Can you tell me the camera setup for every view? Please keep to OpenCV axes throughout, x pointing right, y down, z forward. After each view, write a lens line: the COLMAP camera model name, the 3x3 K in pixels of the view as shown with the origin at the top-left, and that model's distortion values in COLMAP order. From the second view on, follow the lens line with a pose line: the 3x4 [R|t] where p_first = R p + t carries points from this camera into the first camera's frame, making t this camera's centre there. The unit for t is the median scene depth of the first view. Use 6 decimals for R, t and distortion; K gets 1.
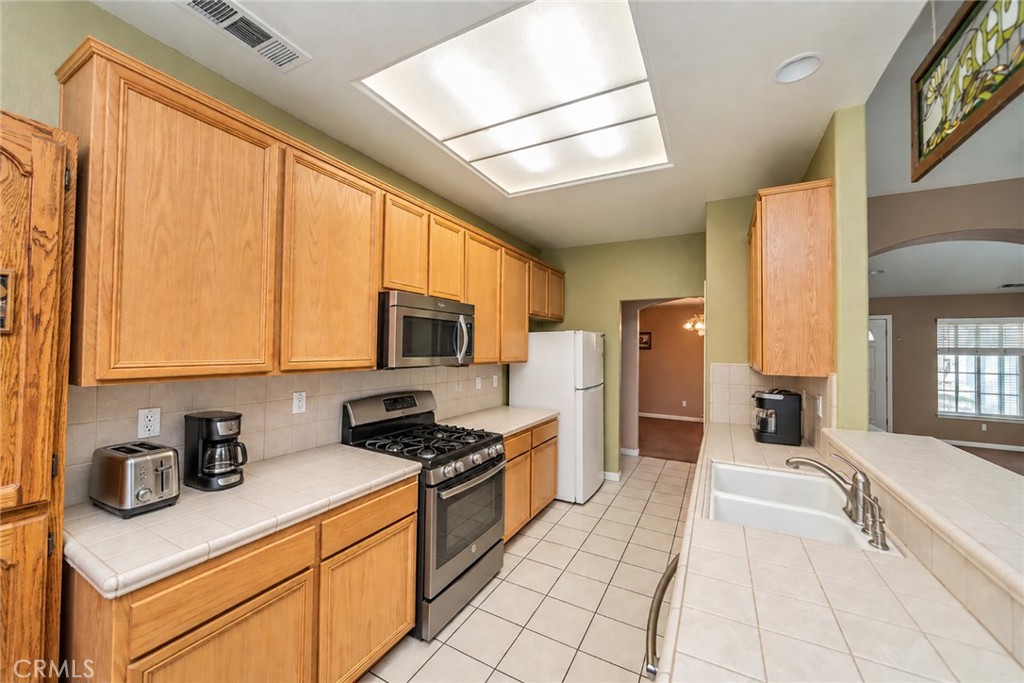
lens RADIAL K [[387.0, 0, 512.0], [0, 387.0, 341.5], [0, 0, 1]] dist [-0.000274, -0.000019]
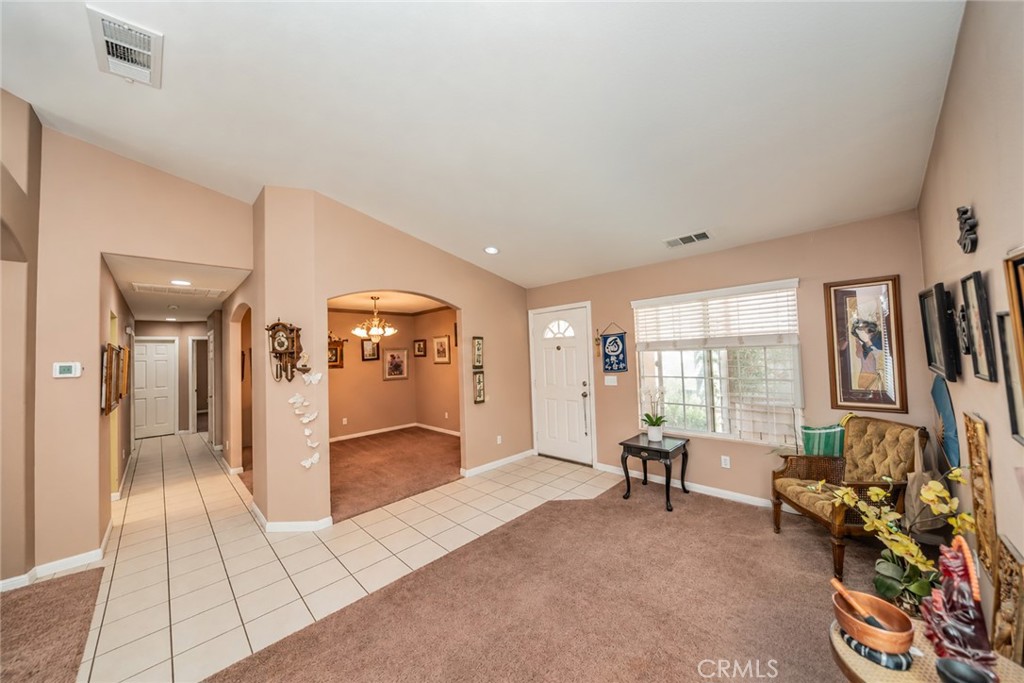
lens RADIAL K [[344.1, 0, 512.0], [0, 344.1, 341.5], [0, 0, 1]] dist [-0.000475, 0.000049]
pose [[0.960458, -0.057938, -0.272331, 2.519305], [0.052005, 0.998227, -0.028959, 0.051902], [0.273526, 0.013651, 0.961768, 0.799952]]
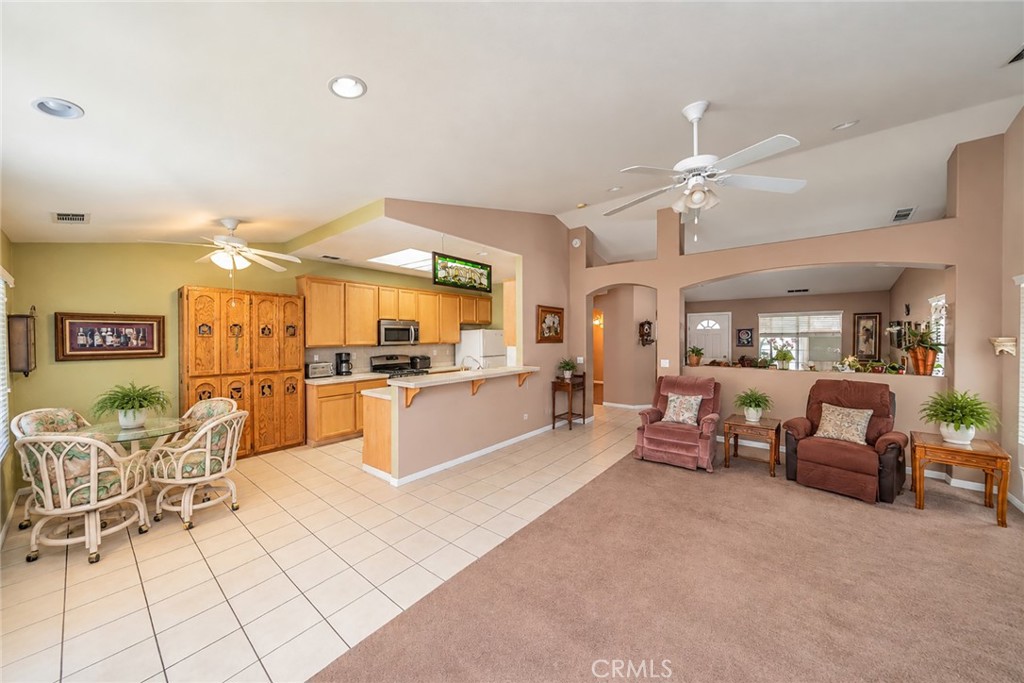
lens RADIAL K [[347.0, 0, 501.2], [0, 347.0, 337.8], [0, 0, 1]] dist [0.000528, 0.000018]
pose [[0.980643, -0.016498, -0.195107, 0.922639], [0.019404, 0.999727, 0.012992, -0.004658], [0.194840, -0.016526, 0.980696, -1.213434]]
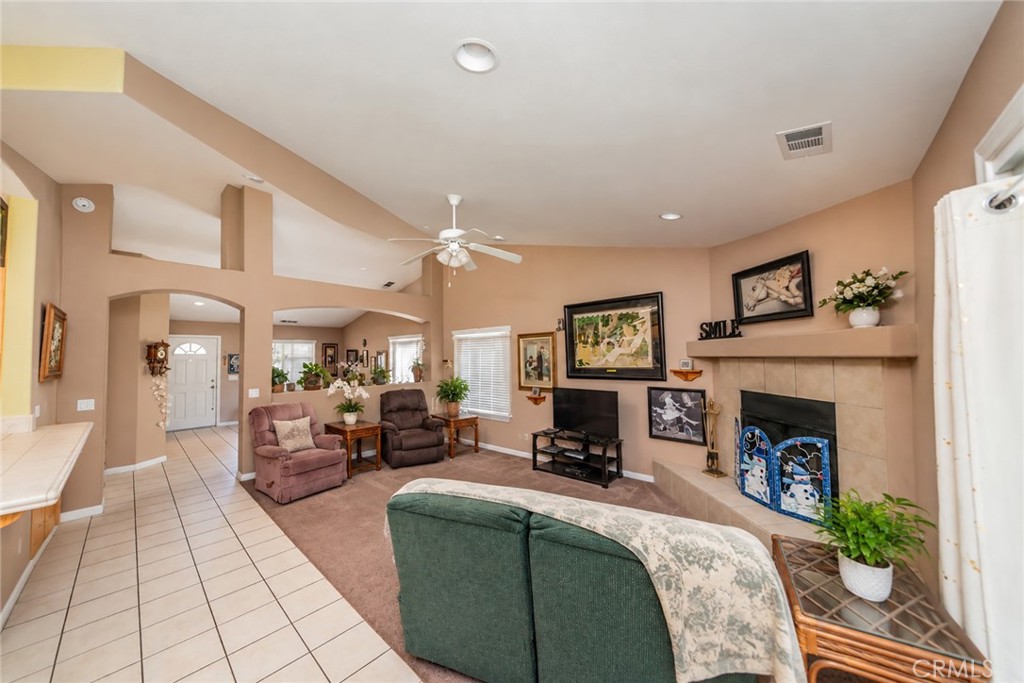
lens RADIAL K [[344.1, 0, 512.0], [0, 344.1, 341.5], [0, 0, 1]] dist [-0.000475, 0.000049]
pose [[0.243025, 0.026638, 0.969654, 0.123086], [0.007728, 0.999538, -0.029396, -0.006937], [-0.969989, 0.014638, 0.242707, -0.746635]]
